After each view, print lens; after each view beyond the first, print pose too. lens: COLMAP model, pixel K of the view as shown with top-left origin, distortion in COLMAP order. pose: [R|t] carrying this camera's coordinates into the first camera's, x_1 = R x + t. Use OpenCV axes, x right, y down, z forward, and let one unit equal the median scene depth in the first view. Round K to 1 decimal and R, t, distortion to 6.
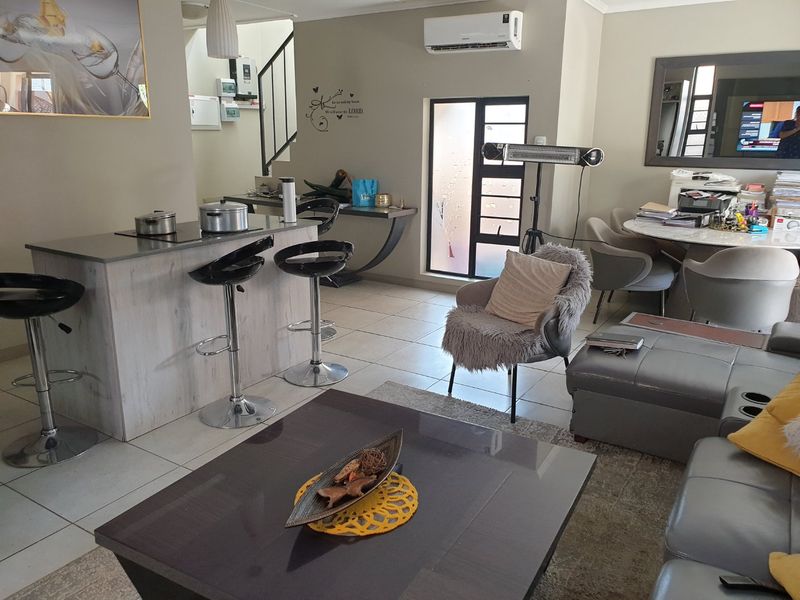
lens RADIAL K [[627.6, 0, 401.5], [0, 627.6, 297.9], [0, 0, 1]] dist [0.043338, -0.042795]
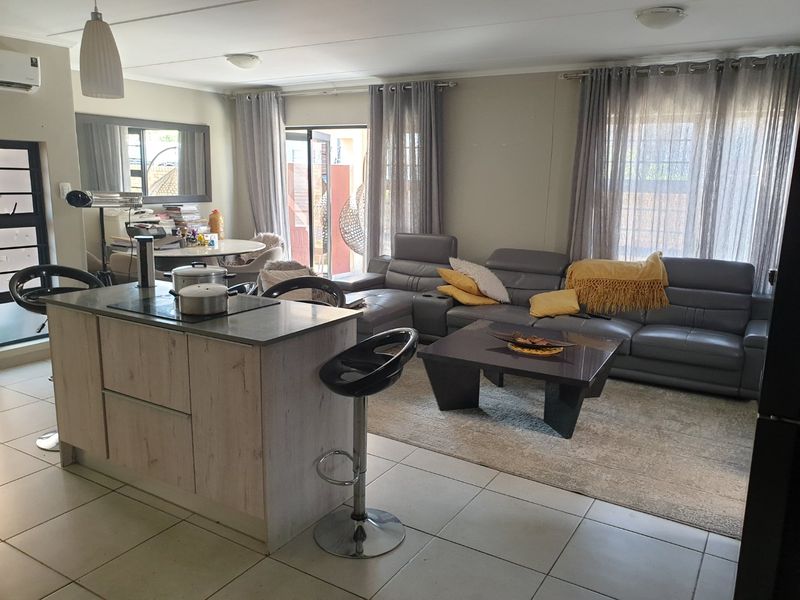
lens RADIAL K [[627.6, 0, 407.1], [0, 627.6, 300.3], [0, 0, 1]] dist [0.043338, -0.042795]
pose [[-0.011456, -0.204108, 0.978881, -0.764852], [0.238435, 0.950150, 0.200908, -0.139427], [-0.971091, 0.235701, 0.037782, 0.441027]]
